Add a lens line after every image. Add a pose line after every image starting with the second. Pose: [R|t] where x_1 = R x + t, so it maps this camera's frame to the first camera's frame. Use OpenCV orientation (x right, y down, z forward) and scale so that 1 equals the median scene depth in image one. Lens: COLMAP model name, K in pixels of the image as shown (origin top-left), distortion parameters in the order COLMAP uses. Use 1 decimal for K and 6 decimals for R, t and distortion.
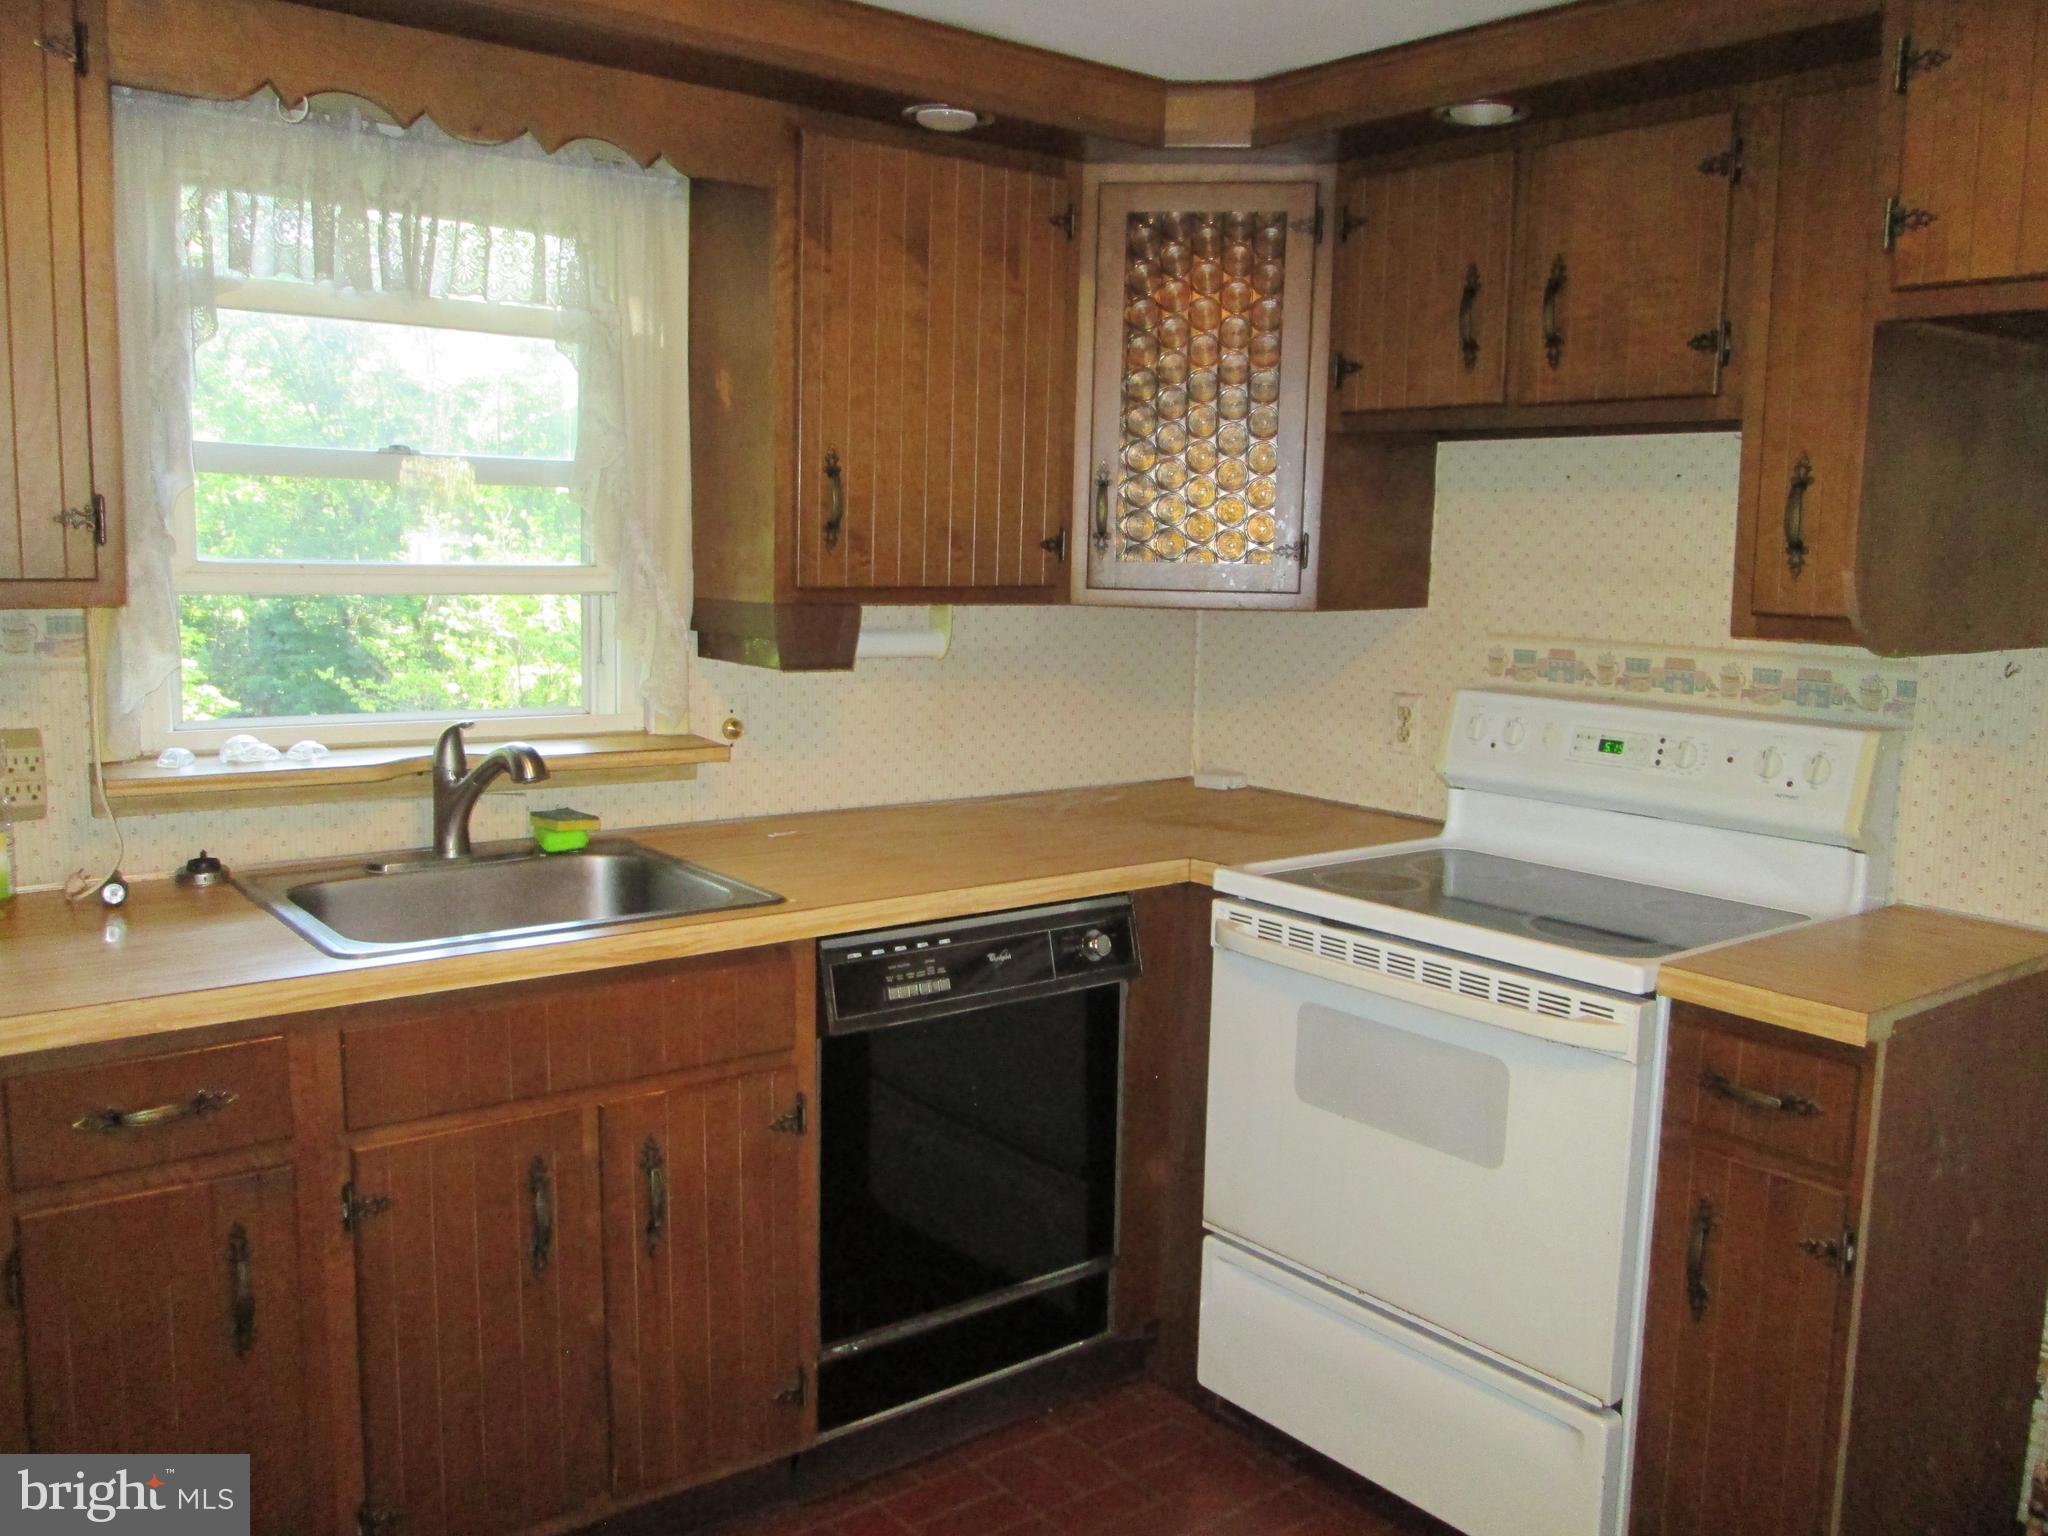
lens RADIAL K [[1719.4, 0, 1024.0], [0, 1719.4, 768.0], [0, 0, 1]] dist [-0.019379, -0.007653]
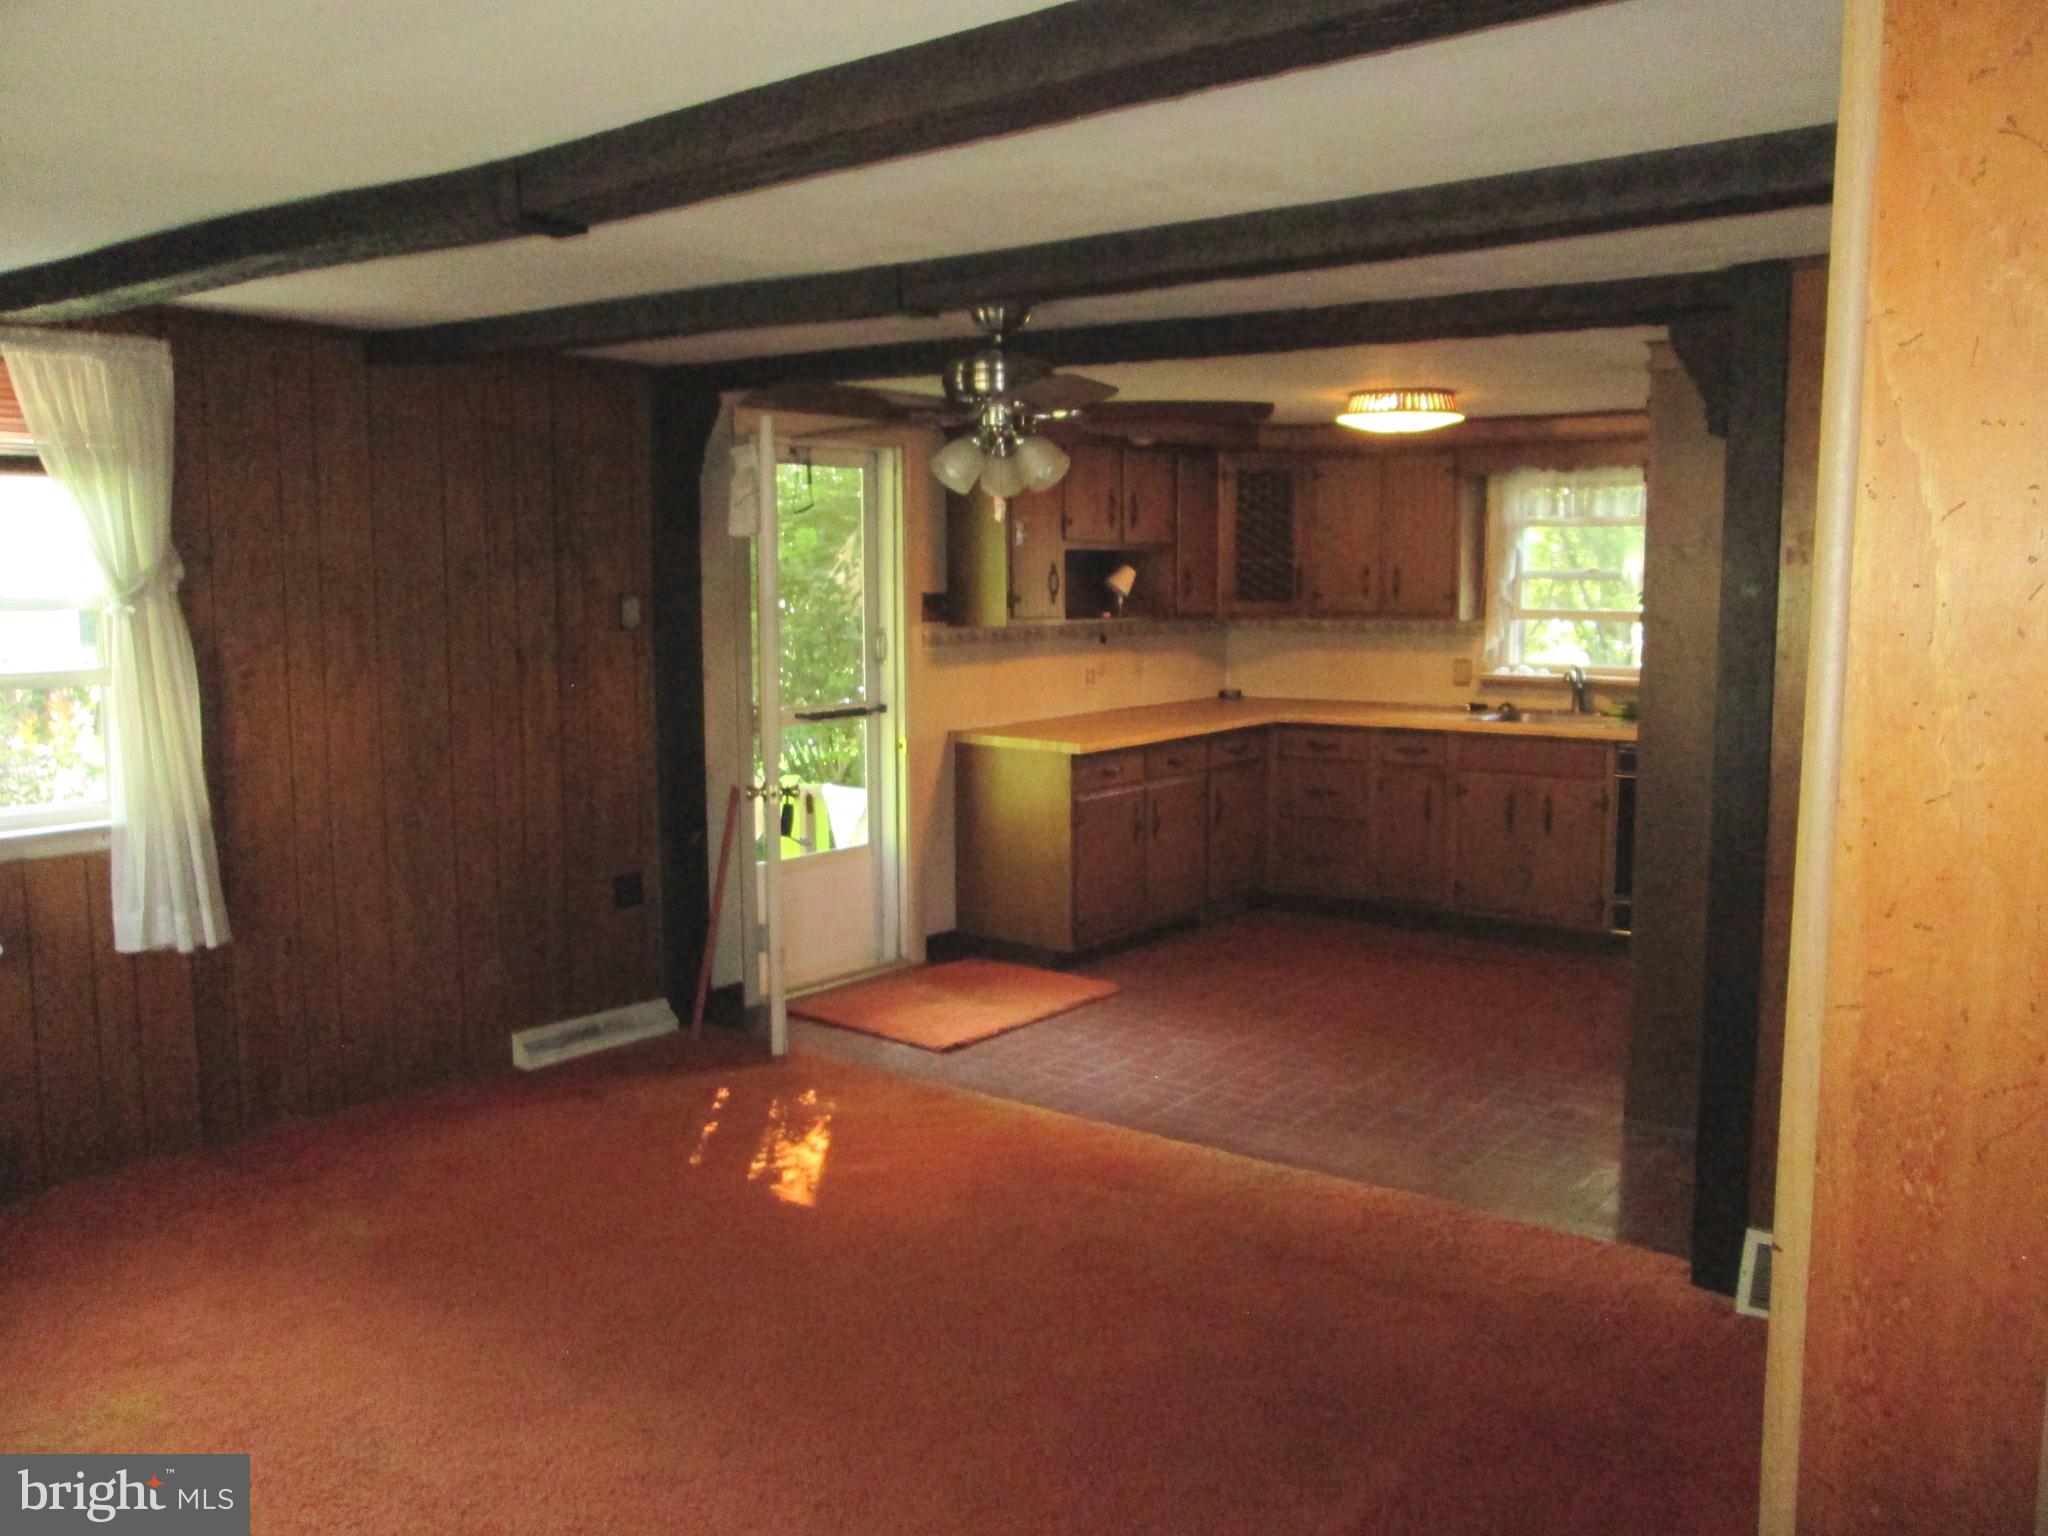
lens RADIAL K [[1719.4, 0, 1024.0], [0, 1719.4, 768.0], [0, 0, 1]] dist [-0.019379, -0.007653]
pose [[0.225662, 0.084439, -0.970539, 2.366925], [-0.116438, 0.991433, 0.059184, 0.087028], [0.967222, 0.099652, 0.233561, -0.580228]]
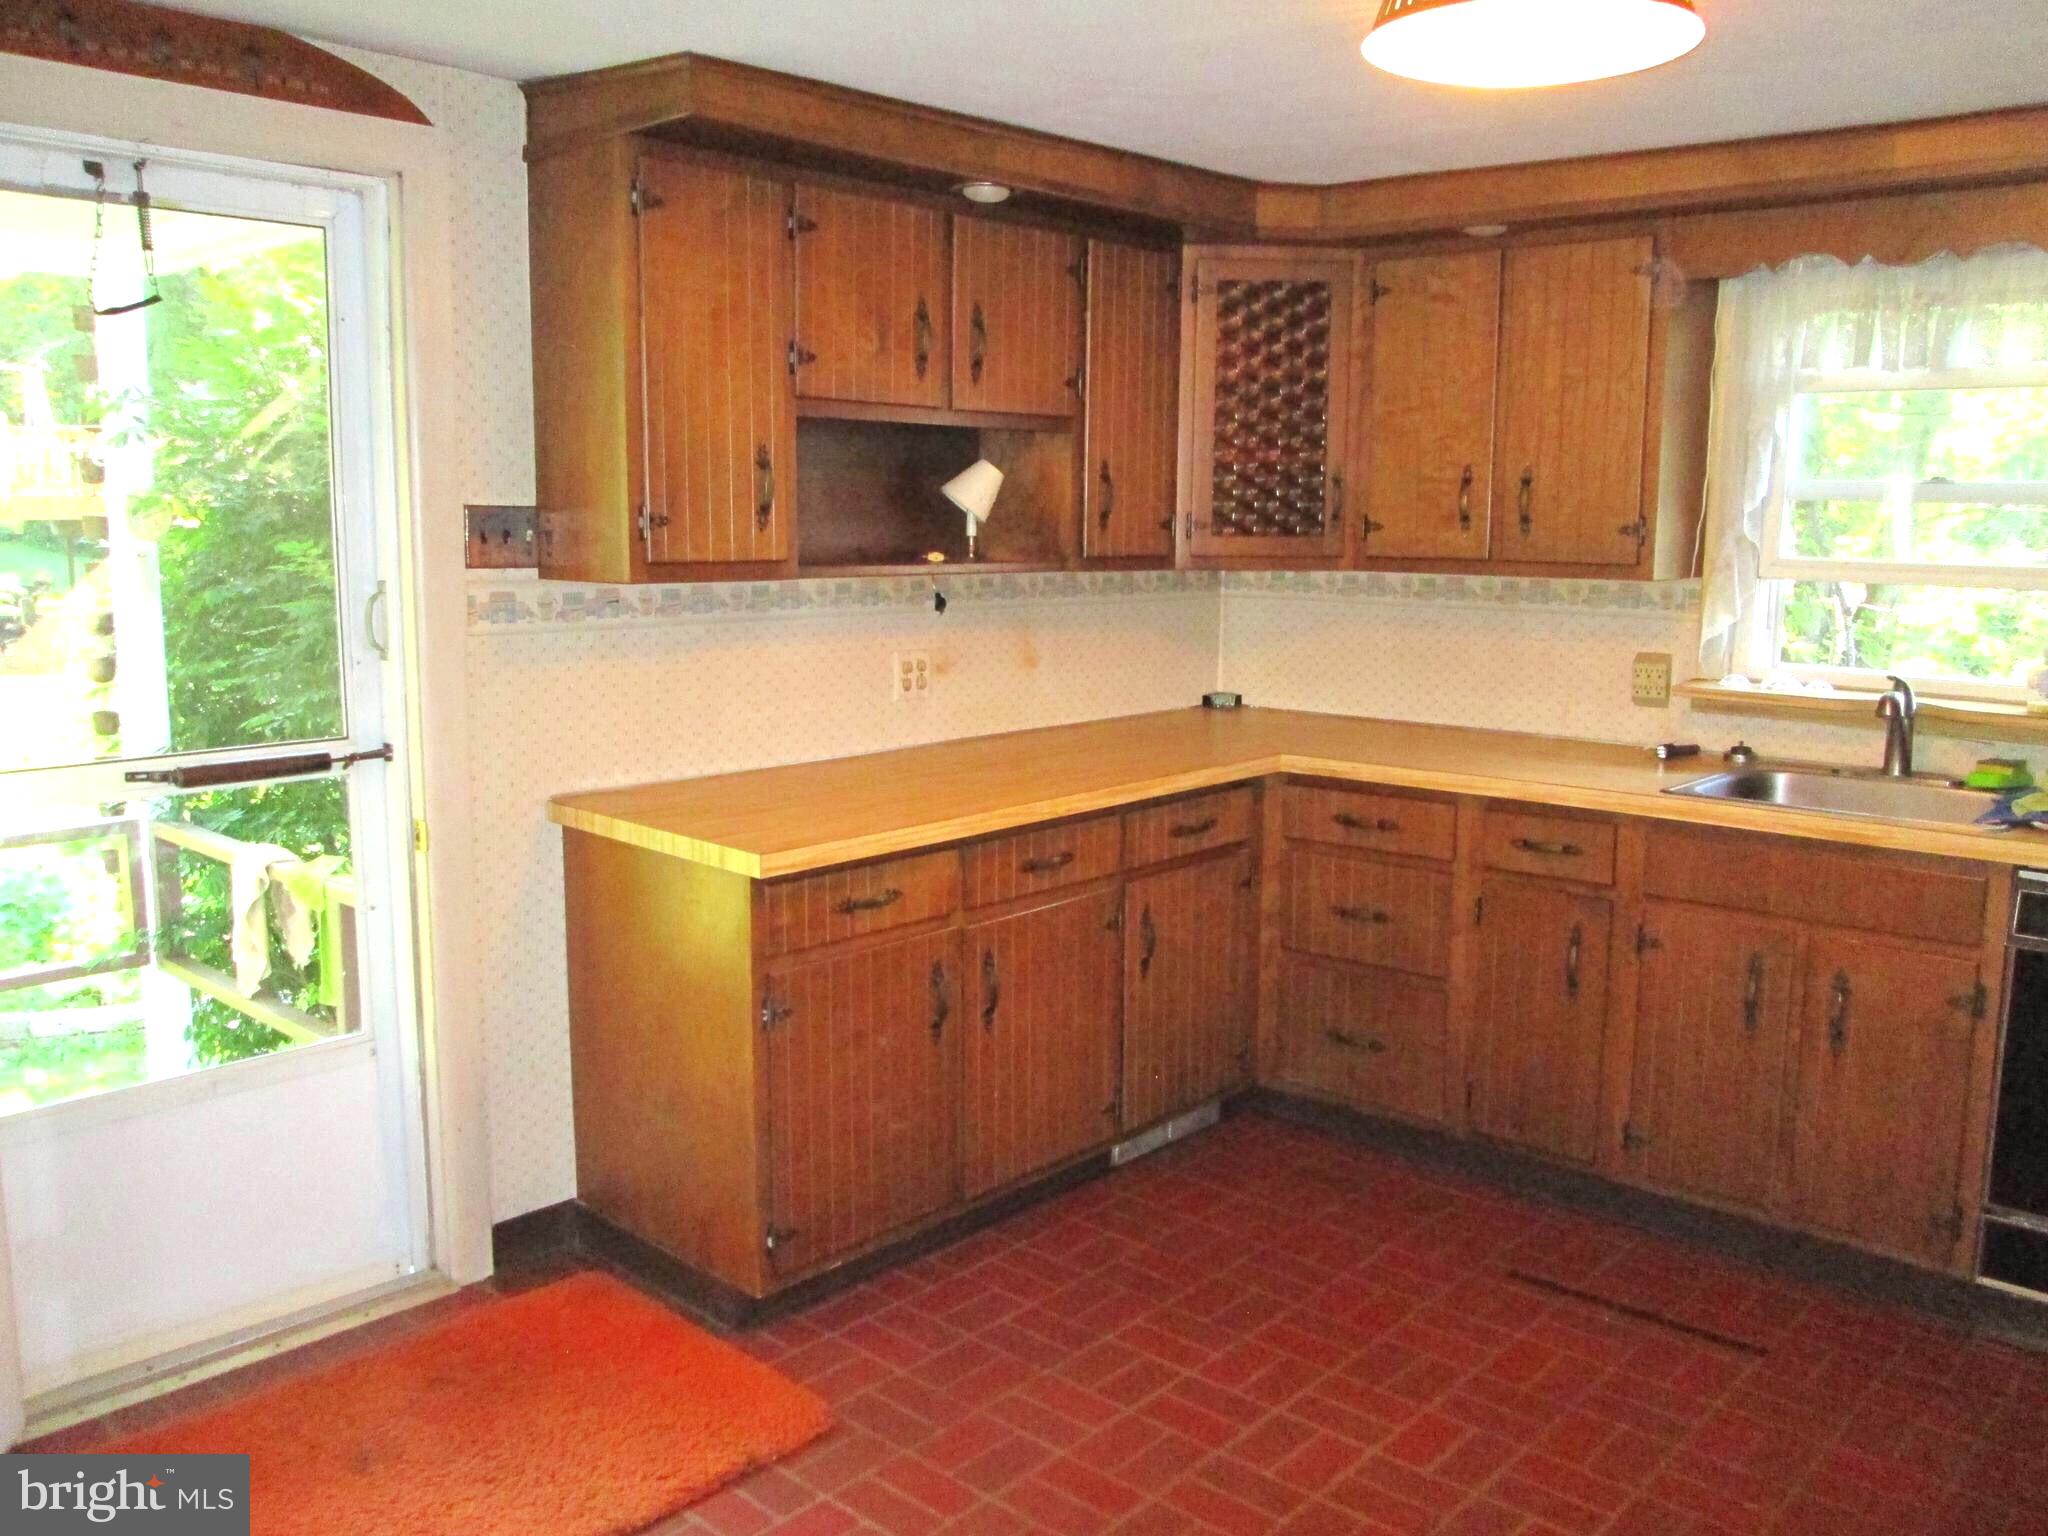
lens RADIAL K [[1719.4, 0, 1024.0], [0, 1719.4, 768.0], [0, 0, 1]] dist [-0.019379, -0.007653]
pose [[0.144601, 0.124837, -0.981584, 0.965508], [-0.133352, 0.985418, 0.105680, -0.005611], [0.980463, 0.115615, 0.159140, 0.099339]]
